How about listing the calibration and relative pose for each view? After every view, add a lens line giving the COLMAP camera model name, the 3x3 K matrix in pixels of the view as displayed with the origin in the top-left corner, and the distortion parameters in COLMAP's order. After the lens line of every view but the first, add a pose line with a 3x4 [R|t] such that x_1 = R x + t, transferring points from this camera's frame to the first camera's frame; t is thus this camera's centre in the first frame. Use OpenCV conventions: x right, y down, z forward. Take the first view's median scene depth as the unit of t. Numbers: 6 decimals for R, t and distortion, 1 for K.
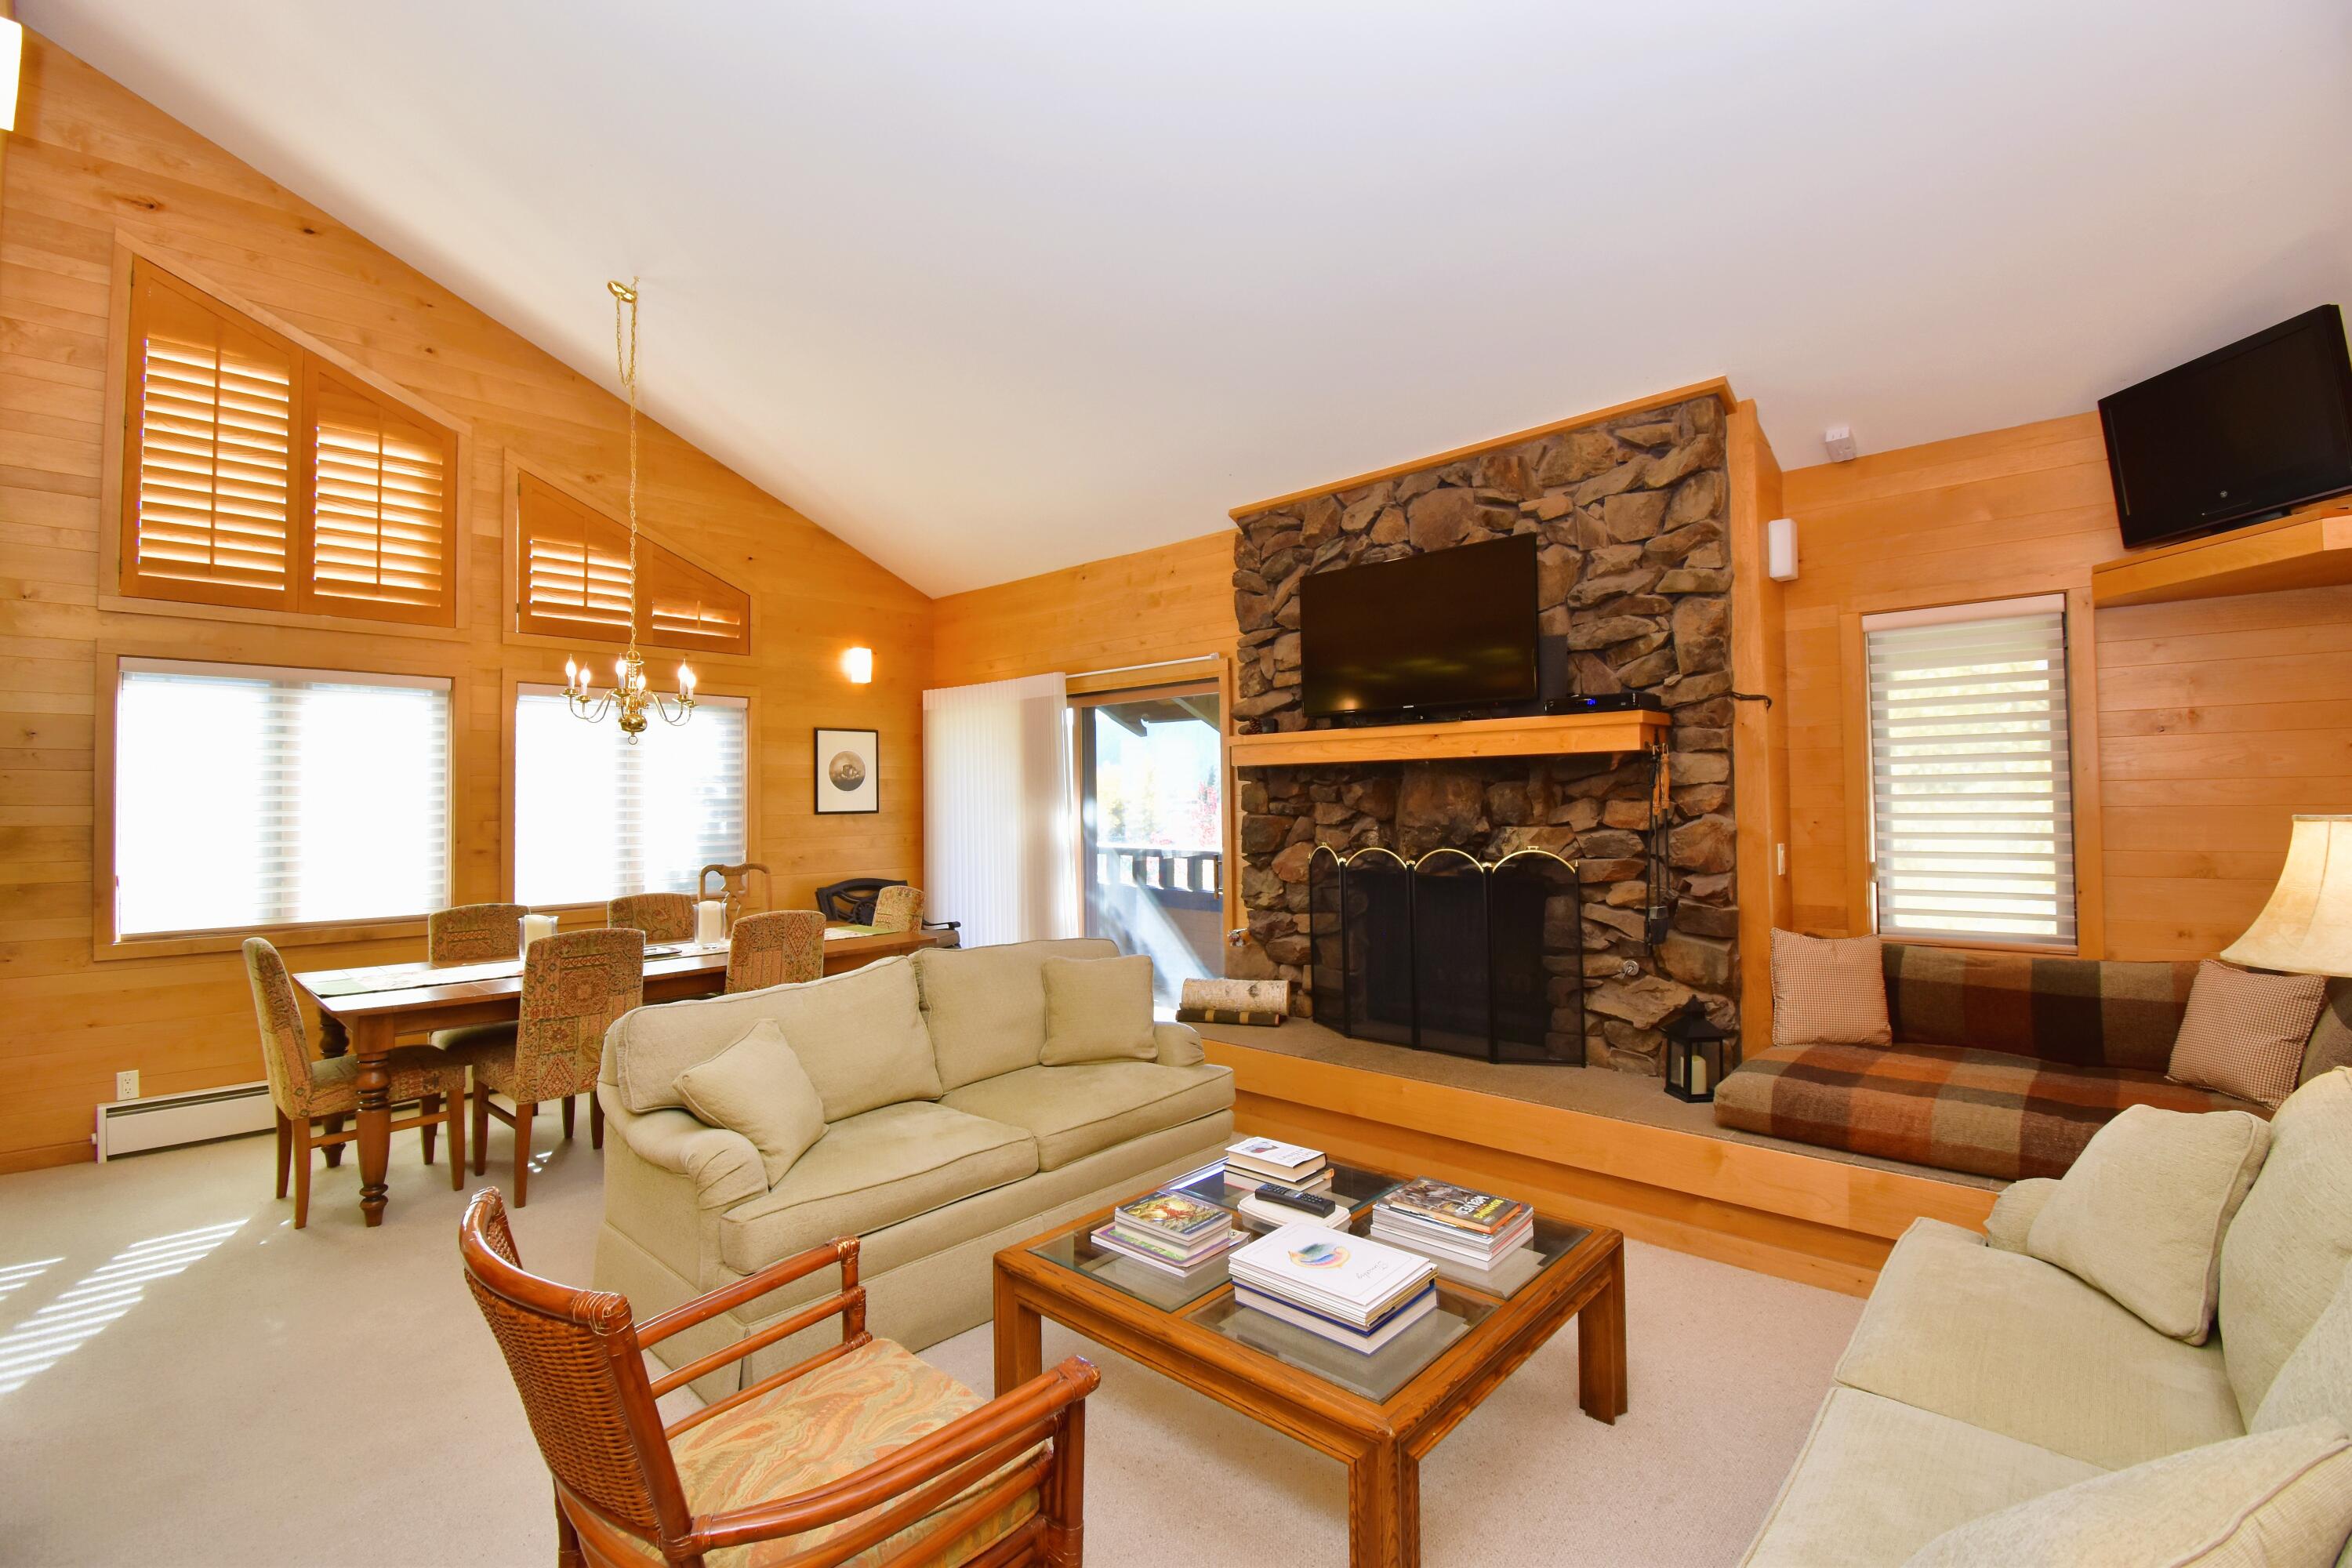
lens RADIAL K [[1025.9, 0, 1176.3], [0, 1025.9, 786.7], [0, 0, 1]] dist [-0.025625, -0.003181]
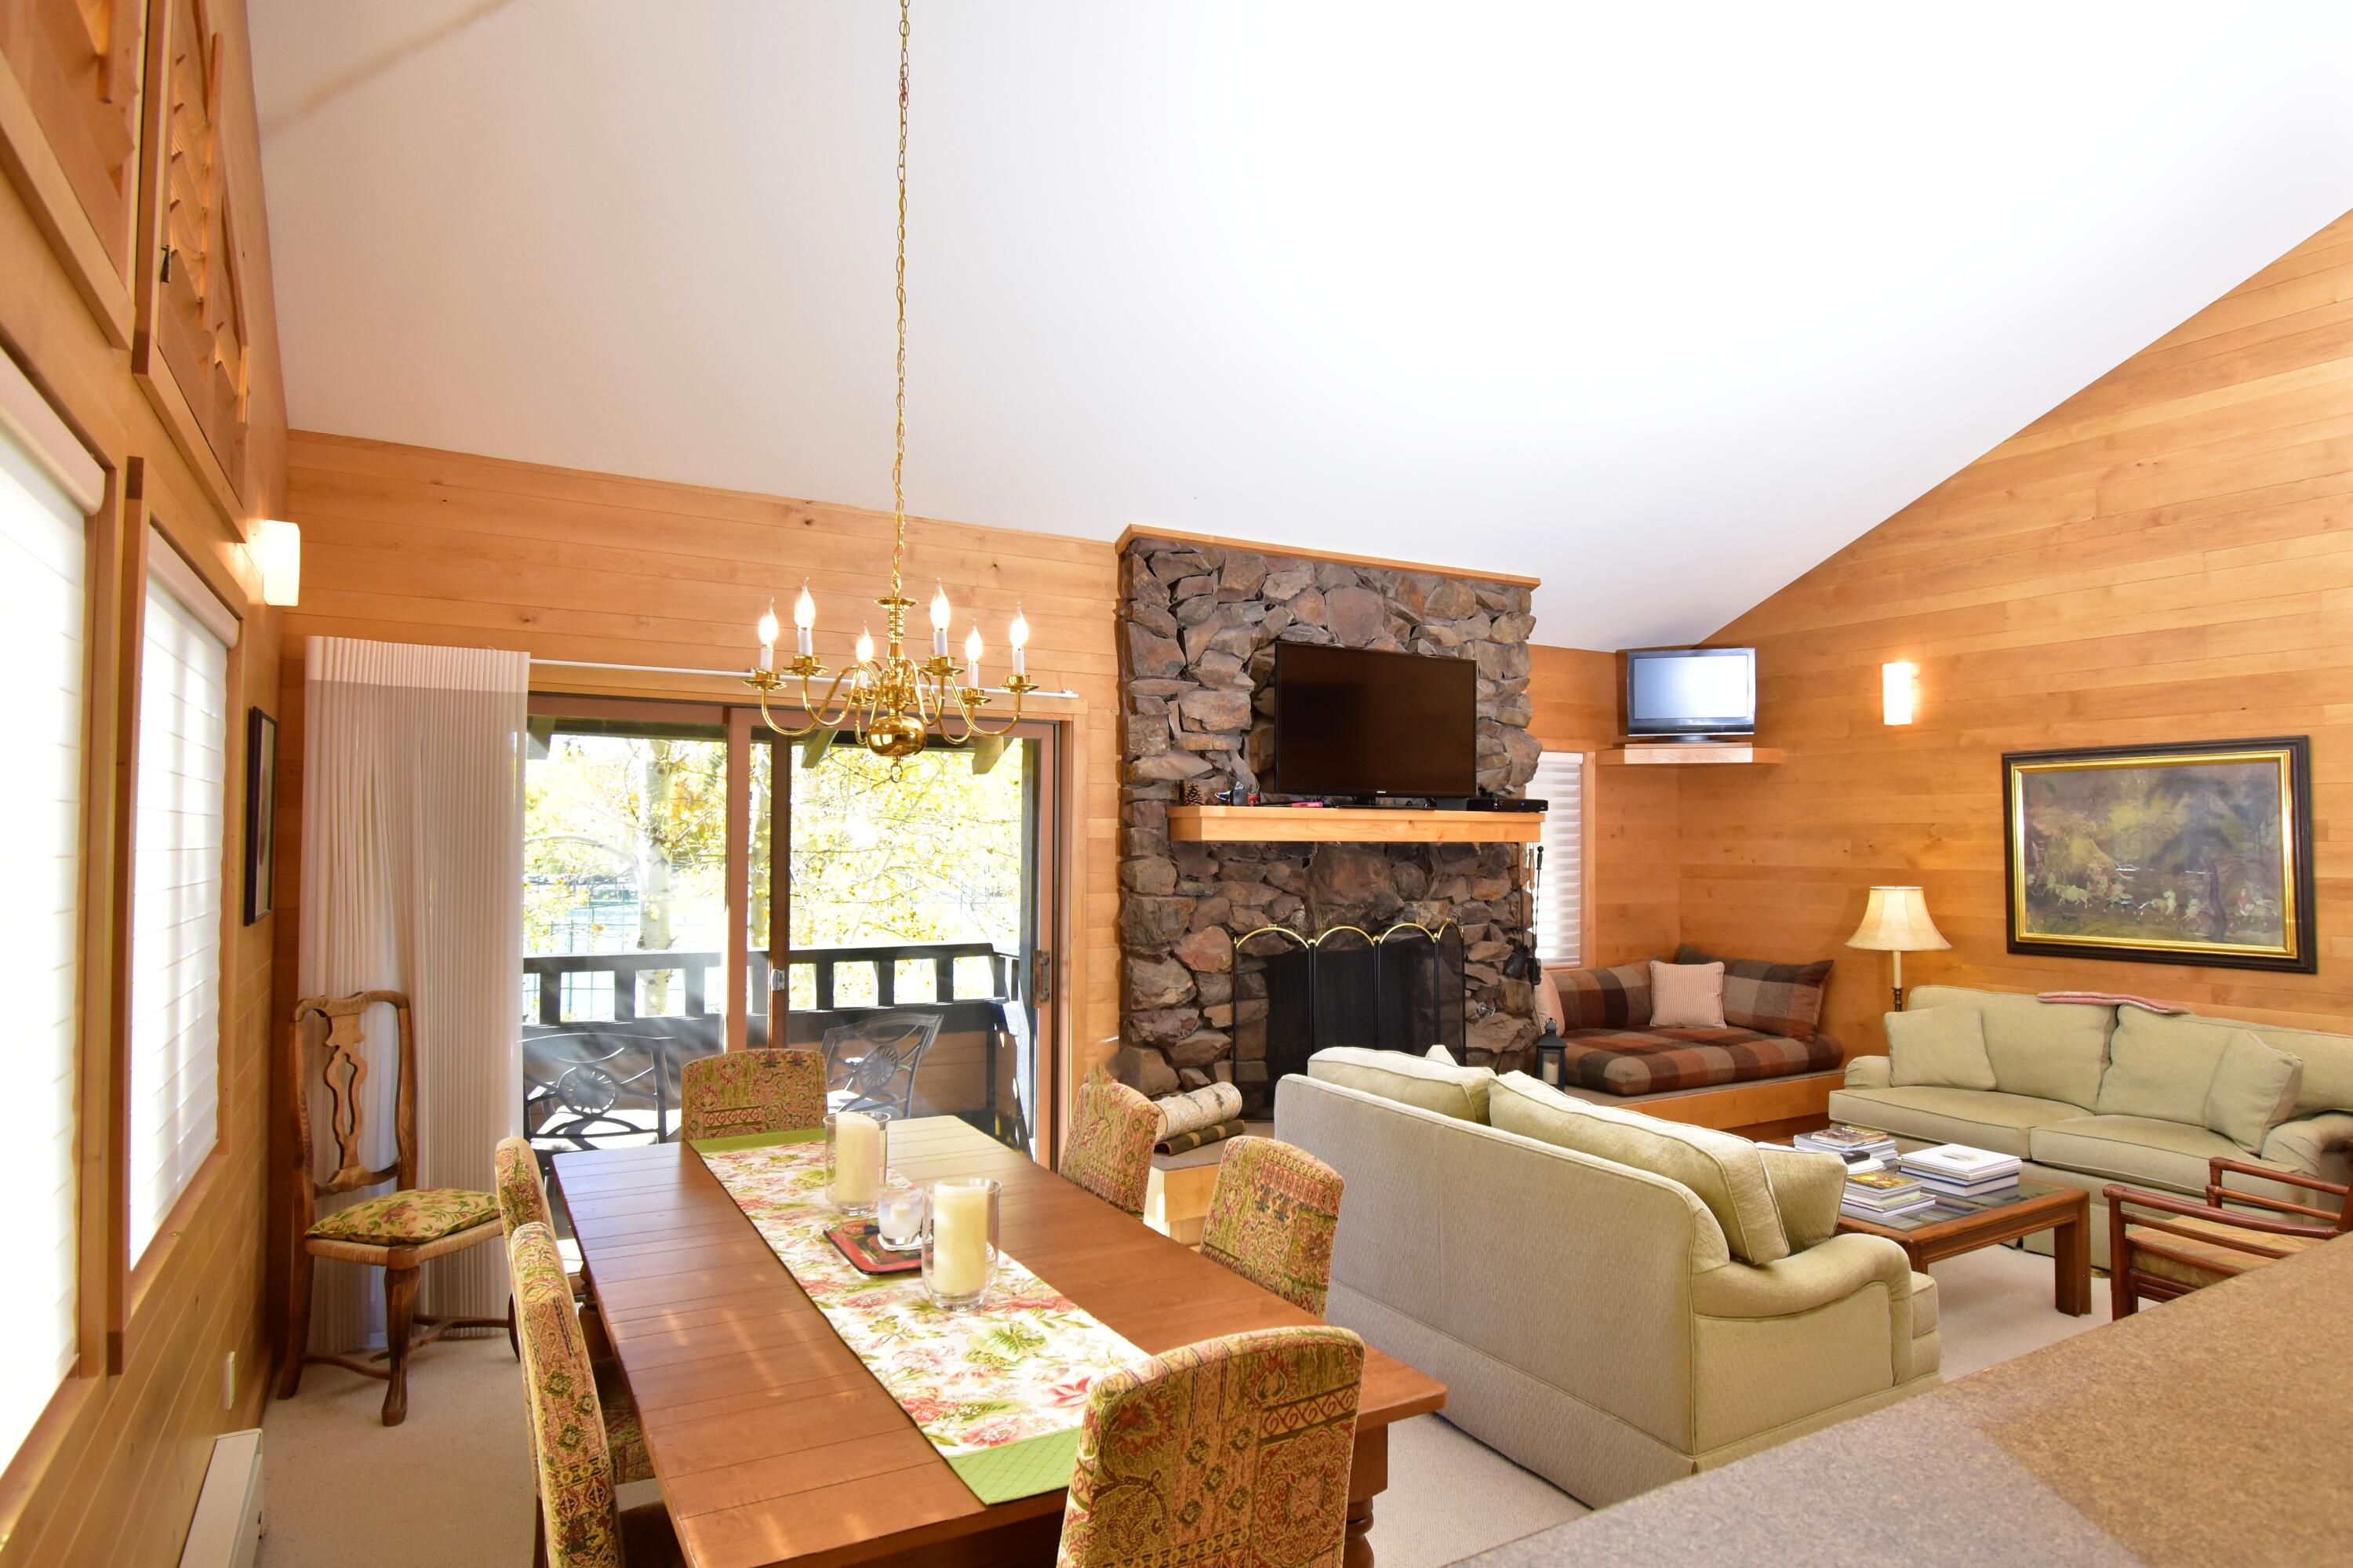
lens RADIAL K [[1291.9, 0, 1171.3], [0, 1291.9, 783.1], [0, 0, 1]] dist [-0.003761, -0.000673]
pose [[0.297121, 0.050873, 0.953484, -1.065938], [-0.024495, 0.998657, -0.045650, -0.019920], [-0.954526, -0.009792, 0.297968, 0.769324]]
